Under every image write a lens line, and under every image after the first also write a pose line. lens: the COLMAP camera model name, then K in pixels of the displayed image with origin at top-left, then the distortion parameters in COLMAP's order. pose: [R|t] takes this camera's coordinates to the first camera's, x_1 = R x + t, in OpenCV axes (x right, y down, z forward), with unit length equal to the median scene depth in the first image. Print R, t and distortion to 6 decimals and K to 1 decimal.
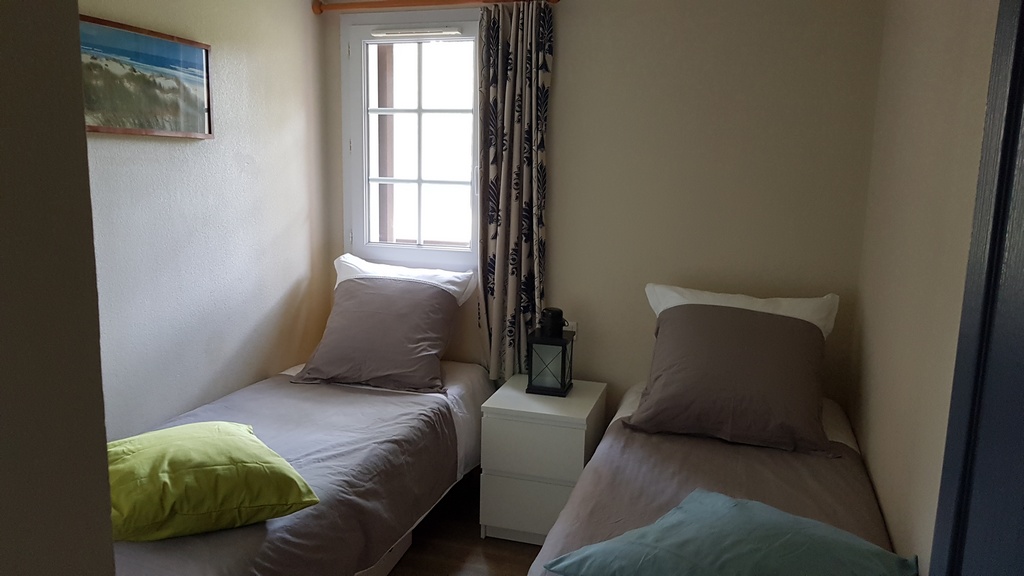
lens RADIAL K [[769.5, 0, 512.0], [0, 769.5, 288.0], [0, 0, 1]] dist [-0.007024, -0.006502]
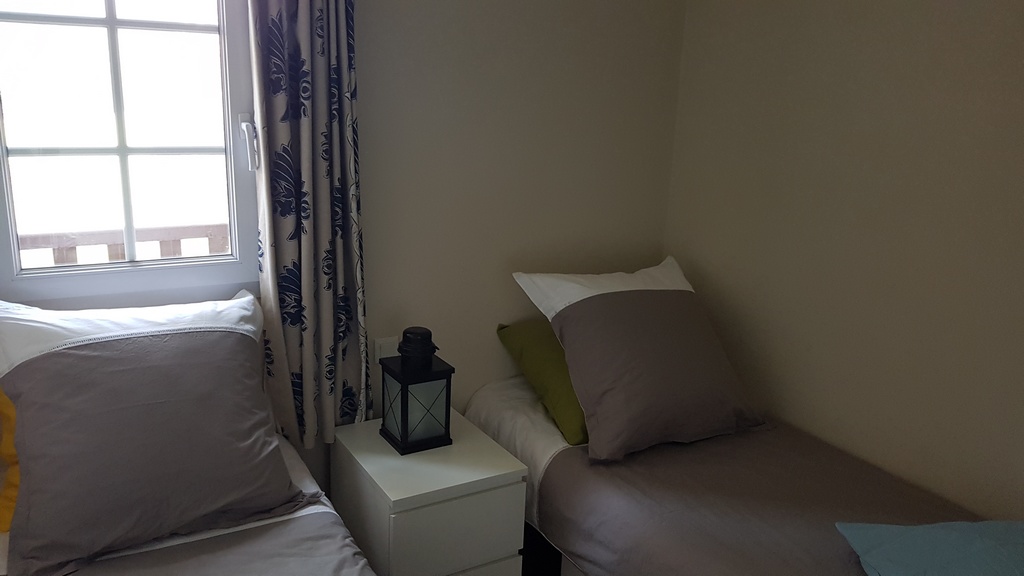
lens RADIAL K [[769.5, 0, 512.0], [0, 769.5, 288.0], [0, 0, 1]] dist [-0.007024, -0.006502]
pose [[0.678419, -0.174143, 0.713738, -0.369892], [0.094256, 0.984104, 0.150517, -0.104431], [-0.728604, -0.034839, 0.684049, 0.436998]]
